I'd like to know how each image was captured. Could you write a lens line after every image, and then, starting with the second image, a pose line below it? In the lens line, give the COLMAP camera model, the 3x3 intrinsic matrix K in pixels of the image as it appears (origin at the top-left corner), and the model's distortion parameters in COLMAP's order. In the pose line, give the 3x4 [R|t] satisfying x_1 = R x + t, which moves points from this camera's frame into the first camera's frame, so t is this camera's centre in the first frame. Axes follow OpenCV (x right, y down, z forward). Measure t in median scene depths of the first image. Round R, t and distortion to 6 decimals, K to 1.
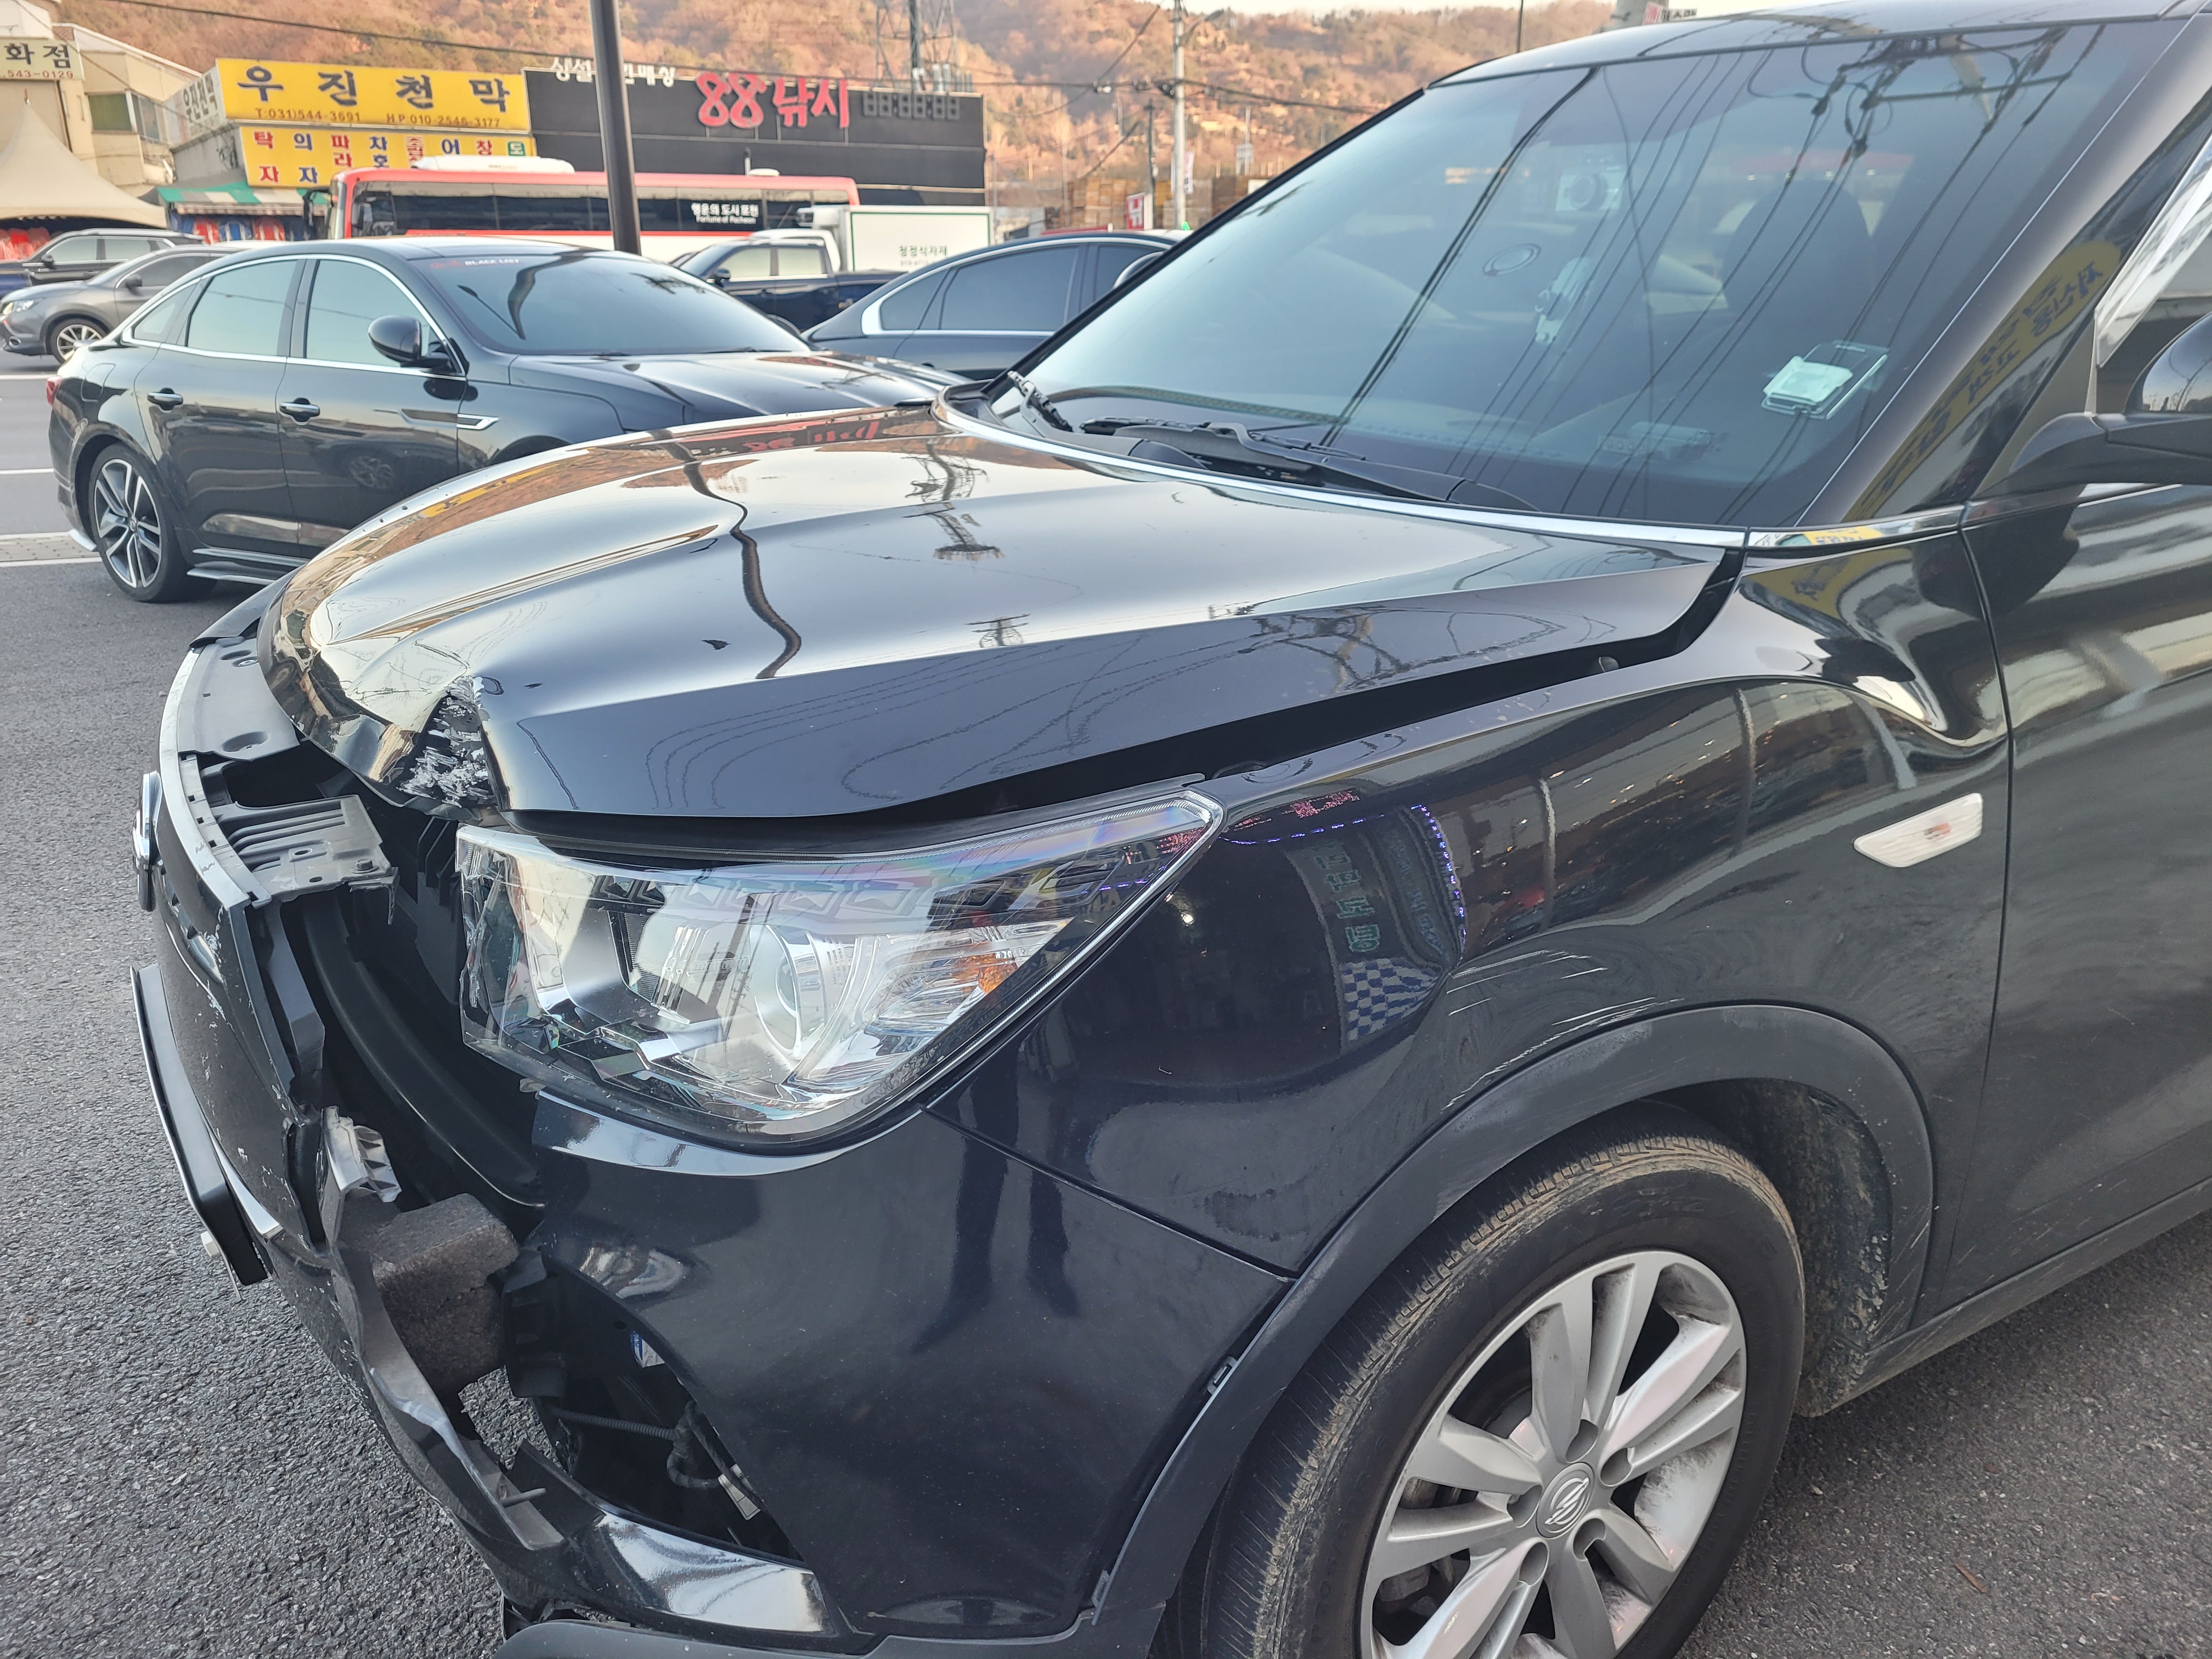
lens RADIAL K [[1659.7, 0, 1106.0], [0, 1659.7, 829.5], [0, 0, 1]] dist [0.046262, -0.050202]
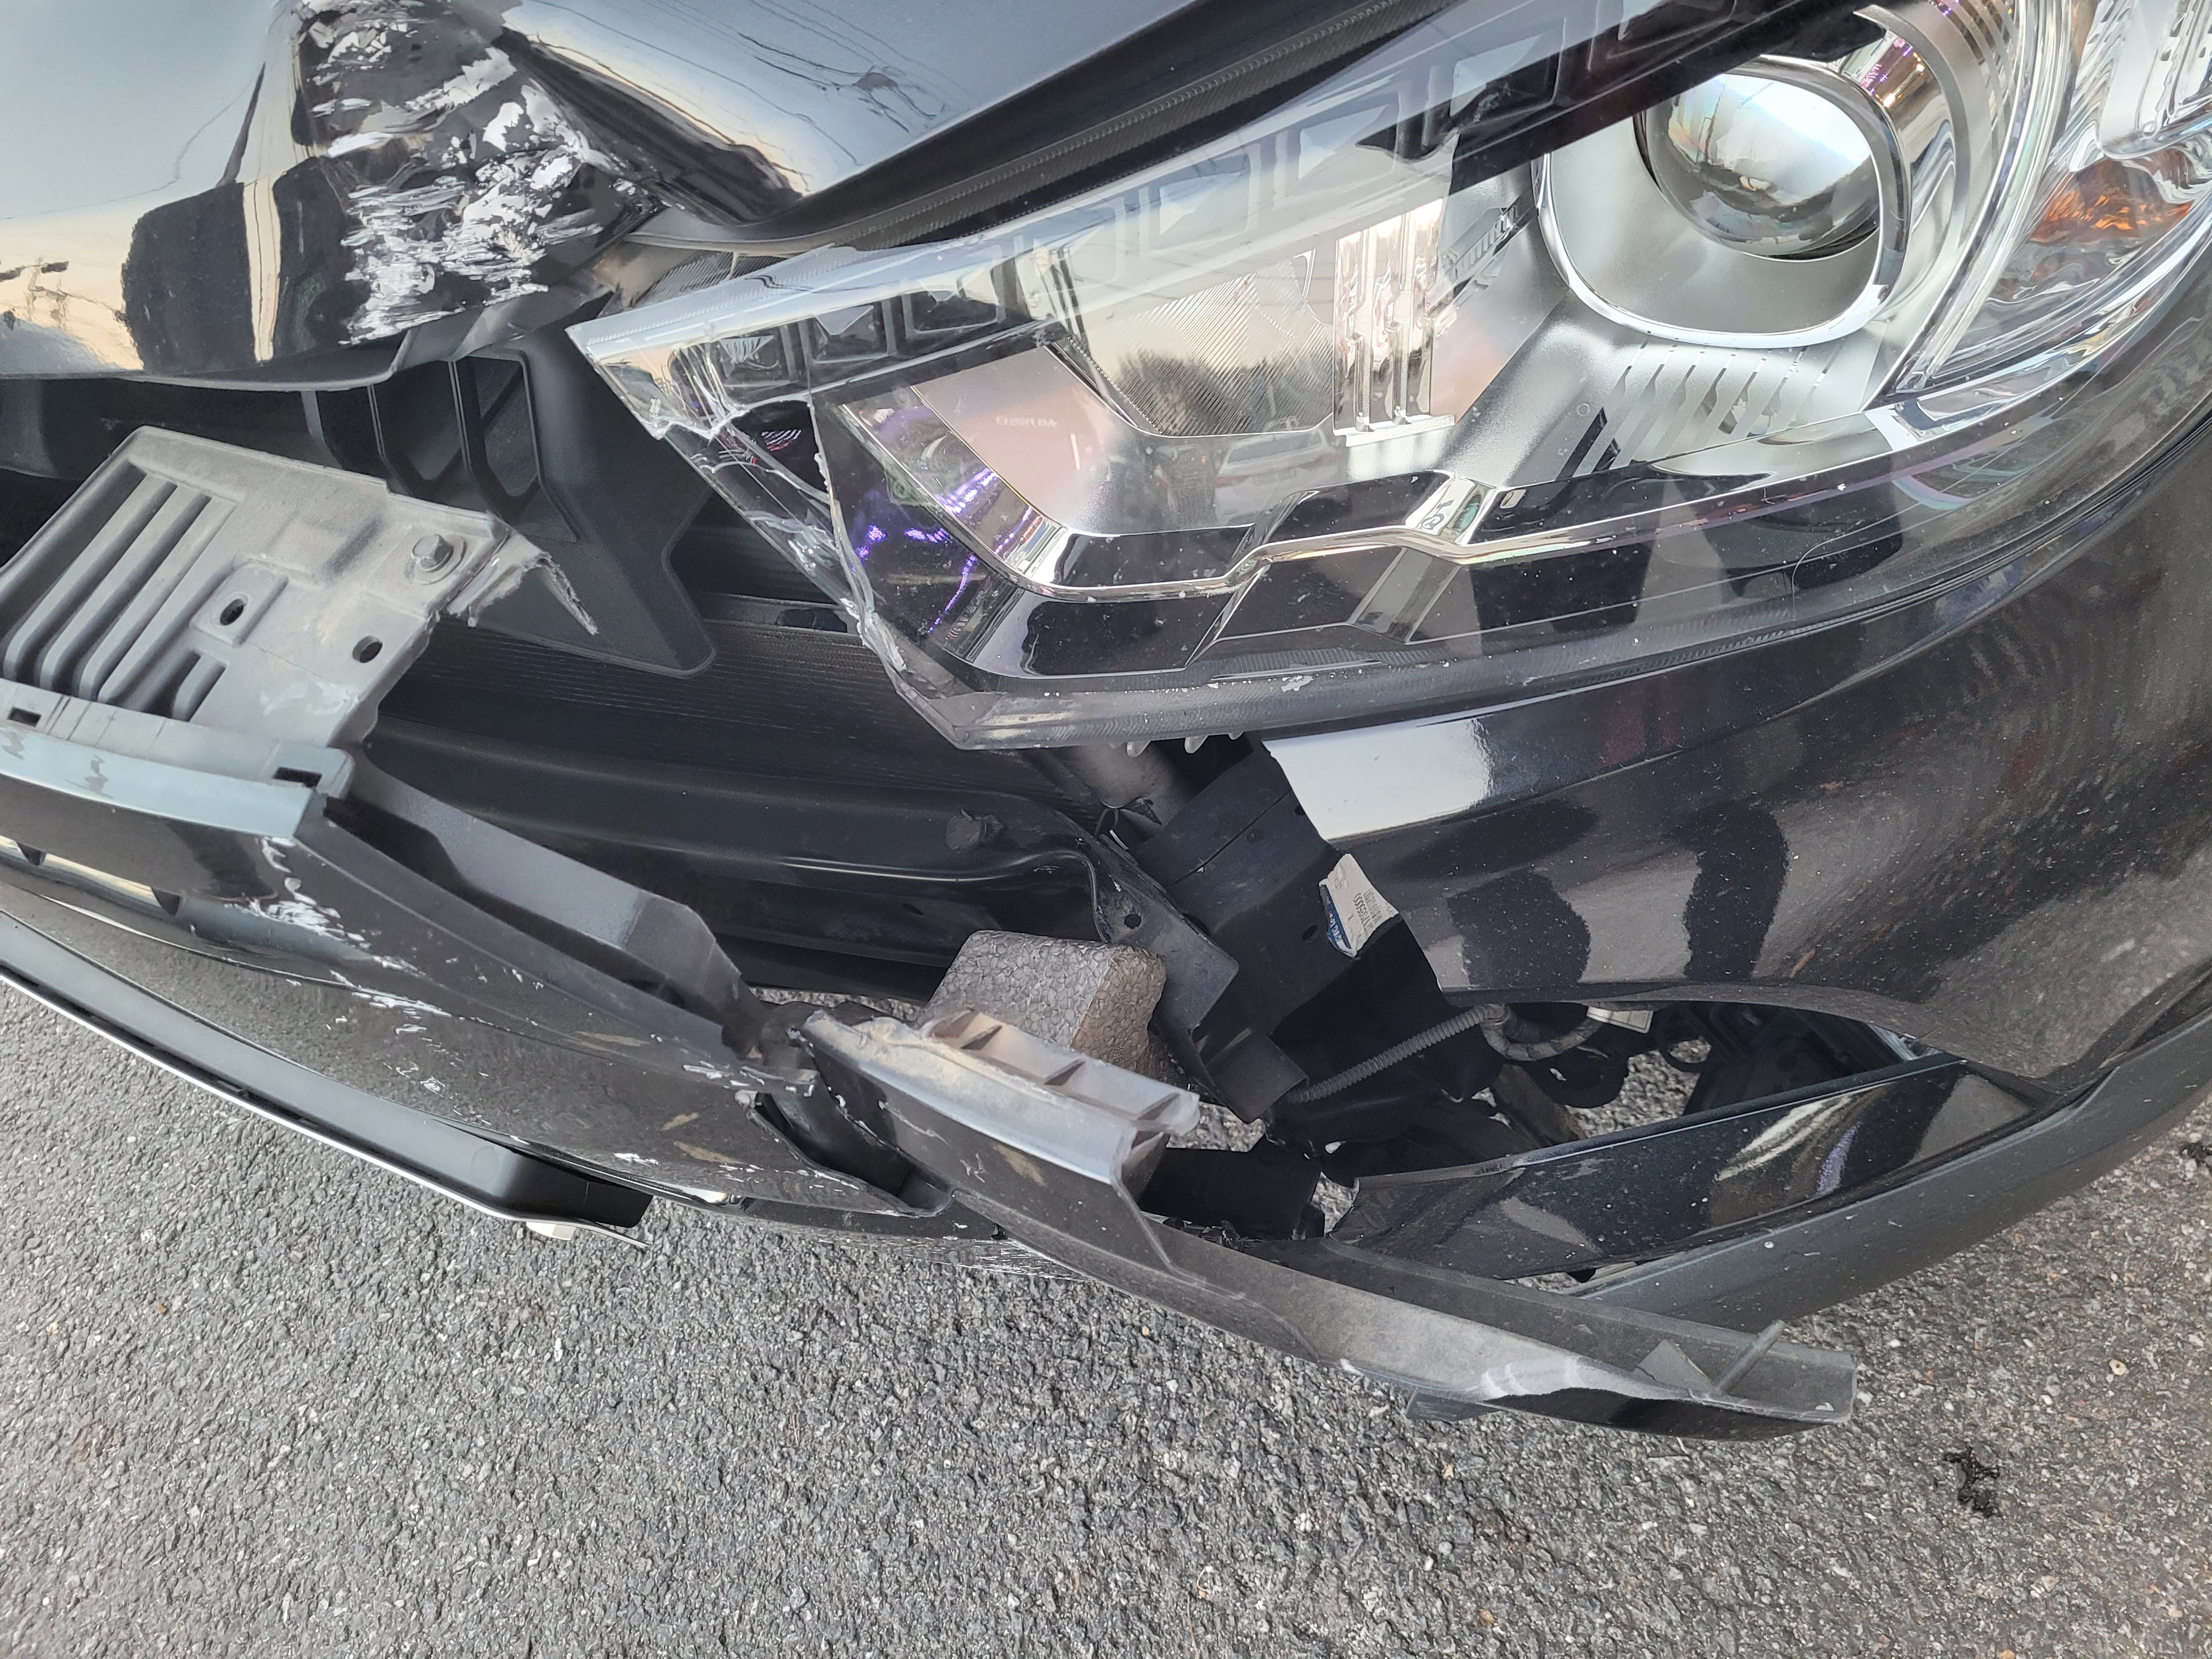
lens RADIAL K [[1659.7, 0, 1106.0], [0, 1659.7, 829.5], [0, 0, 1]] dist [0.046262, -0.050202]
pose [[0.818874, -0.573029, 0.032916, -0.360610], [0.469034, 0.701113, 0.537074, -0.070697], [-0.330837, -0.424357, 0.842893, 0.579675]]
